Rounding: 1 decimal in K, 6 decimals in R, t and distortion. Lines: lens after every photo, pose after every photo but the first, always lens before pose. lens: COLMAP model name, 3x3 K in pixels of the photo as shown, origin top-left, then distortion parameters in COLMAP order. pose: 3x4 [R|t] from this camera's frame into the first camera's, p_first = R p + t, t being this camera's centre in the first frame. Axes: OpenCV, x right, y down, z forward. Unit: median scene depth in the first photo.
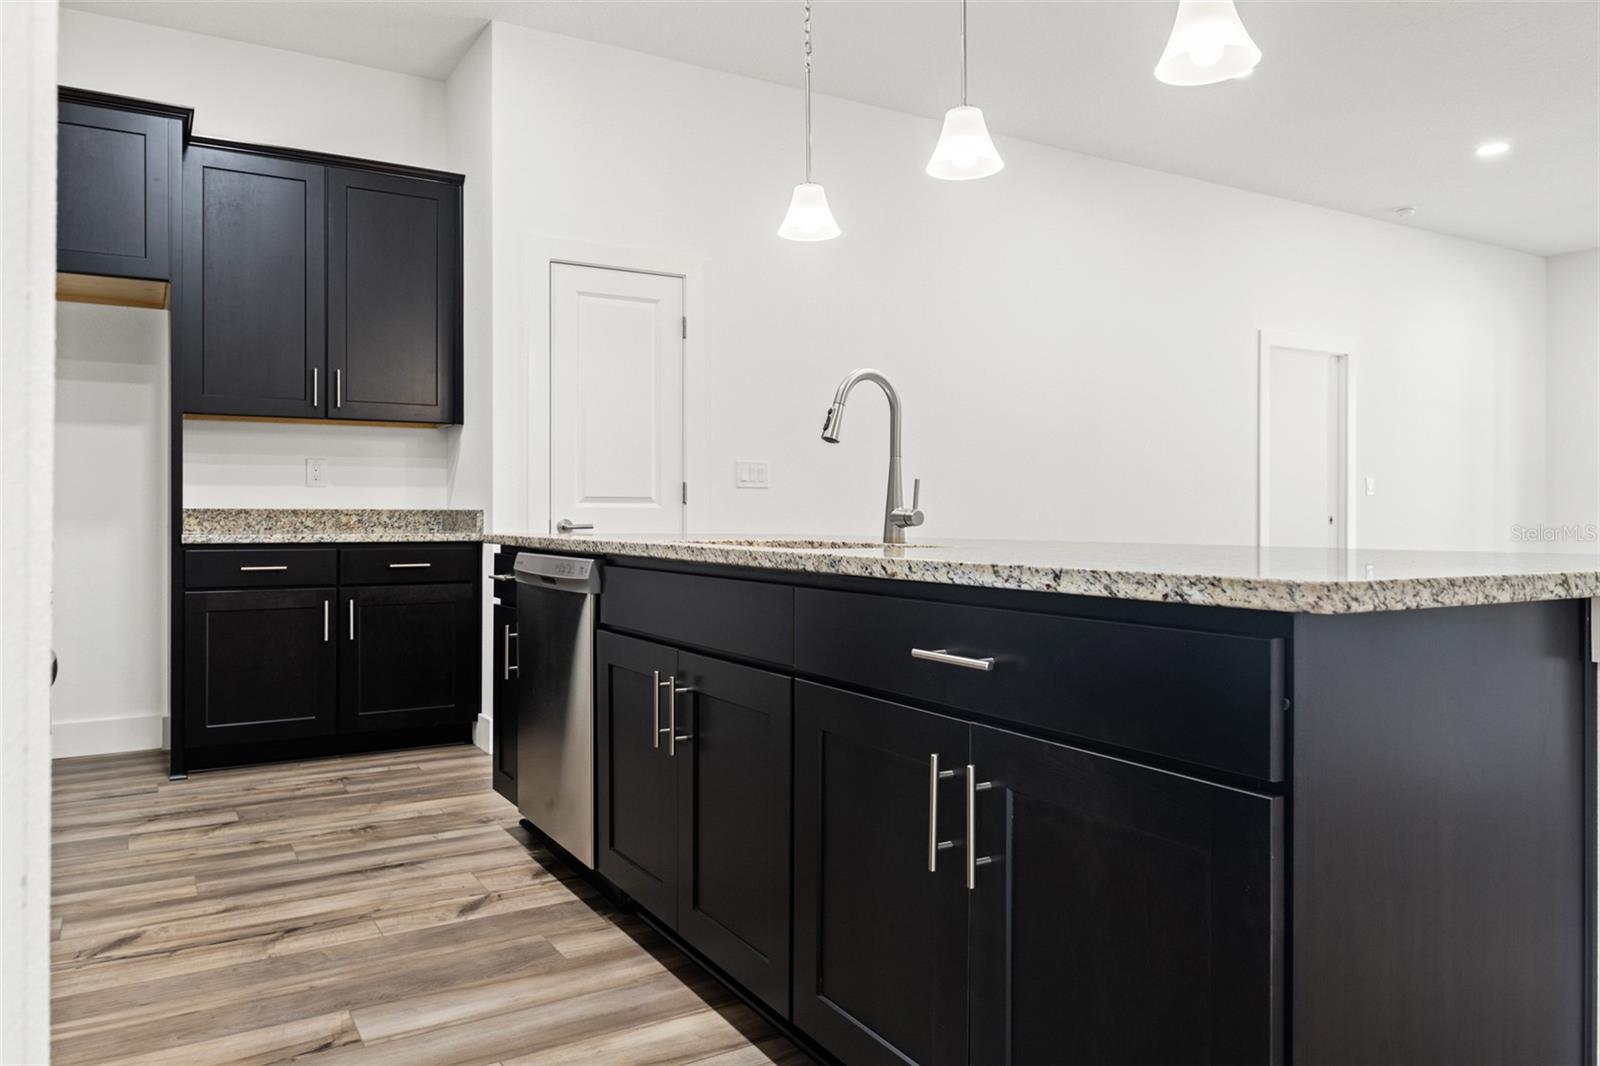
lens RADIAL K [[1085.6, 0, 796.2], [0, 1085.6, 511.4], [0, 0, 1]] dist [-0.001339, -0.005612]
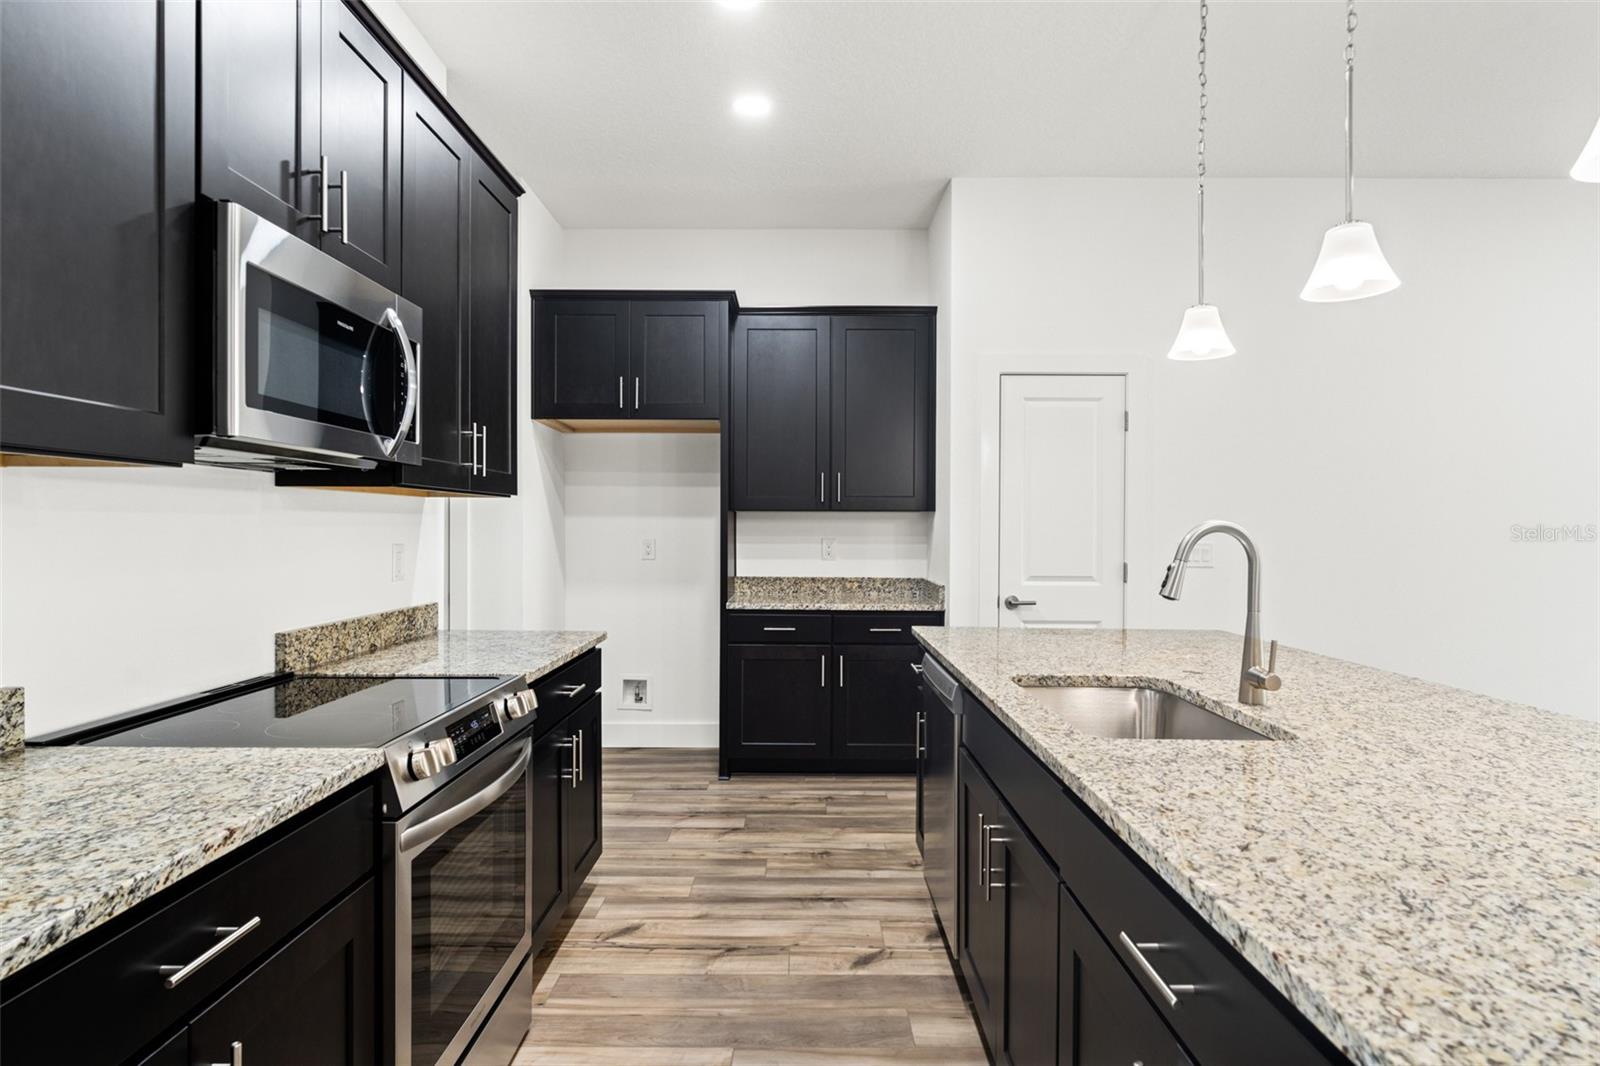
lens RADIAL K [[886.2, 0, 801.2], [0, 886.2, 536.1], [0, 0, 1]] dist [-0.002080, -0.002900]
pose [[0.859611, 0.009169, -0.510868, 0.093395], [-0.006289, 0.999953, 0.007365, -0.076078], [0.510911, -0.003119, 0.859628, 0.088894]]
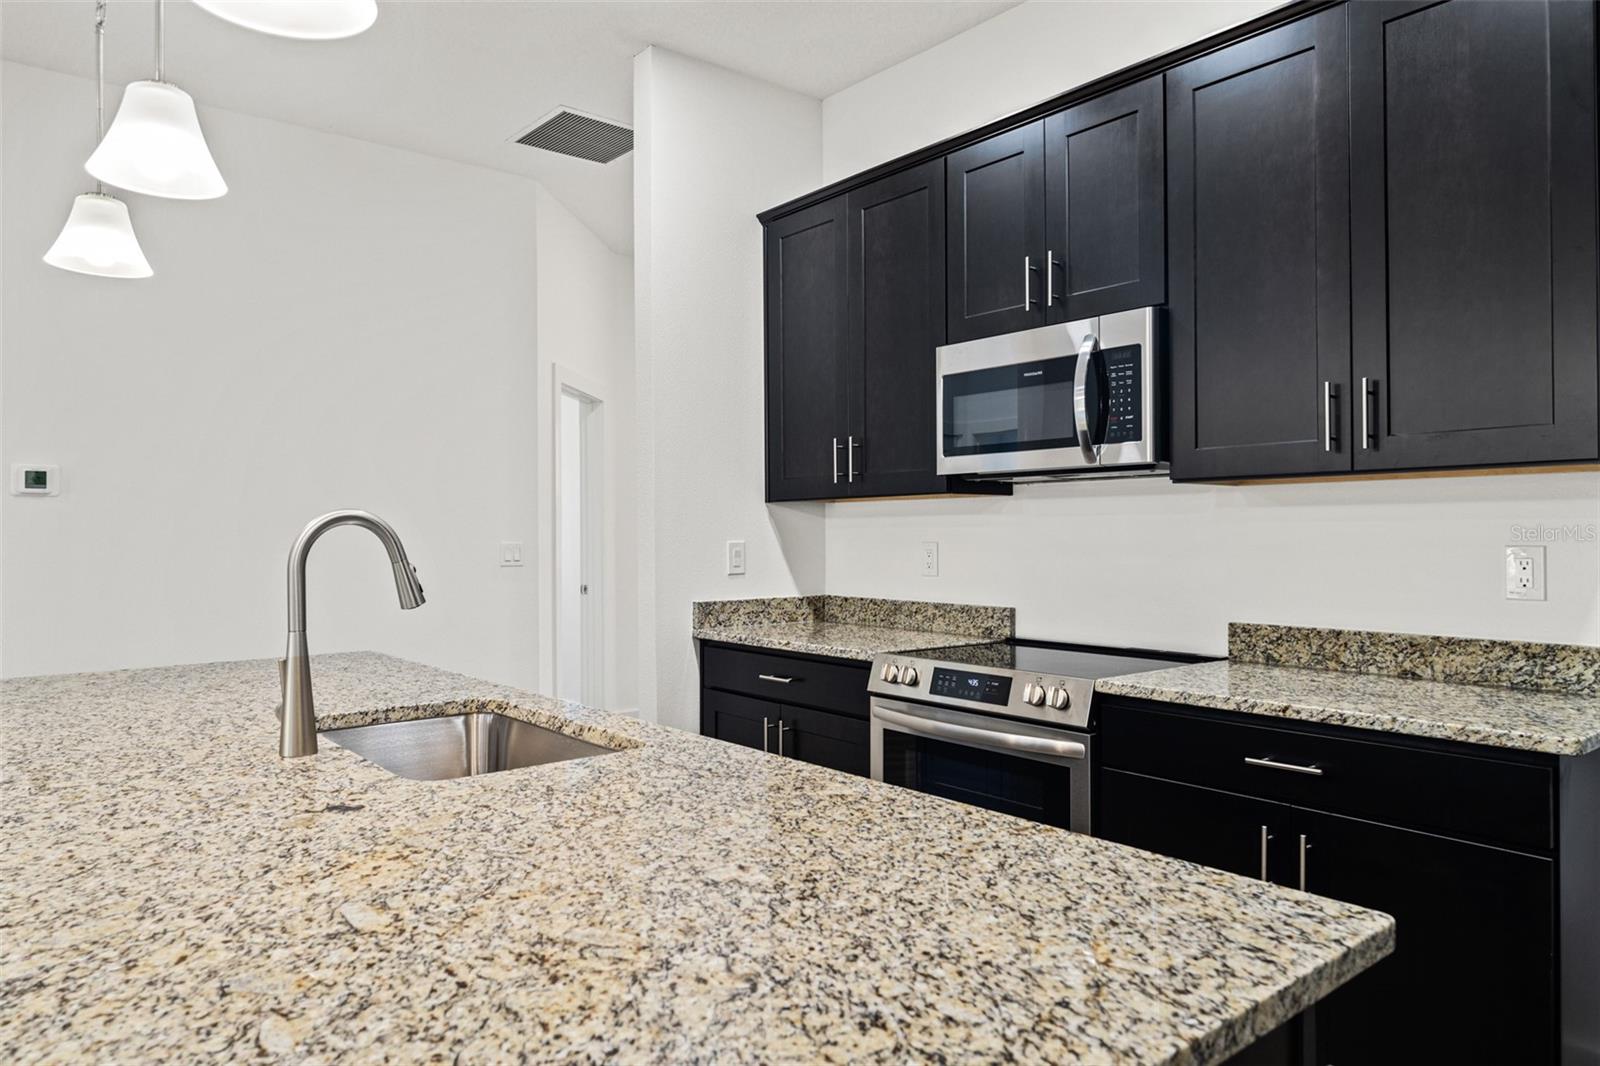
lens RADIAL K [[1056.4, 0, 792.1], [0, 1056.4, 538.6], [0, 0, 1]] dist [-0.000794, 0.000560]
pose [[-0.986405, 0.006967, -0.164182, -0.072896], [0.005125, 0.999919, 0.011642, -0.075367], [0.164250, 0.010642, -0.986361, 1.128514]]
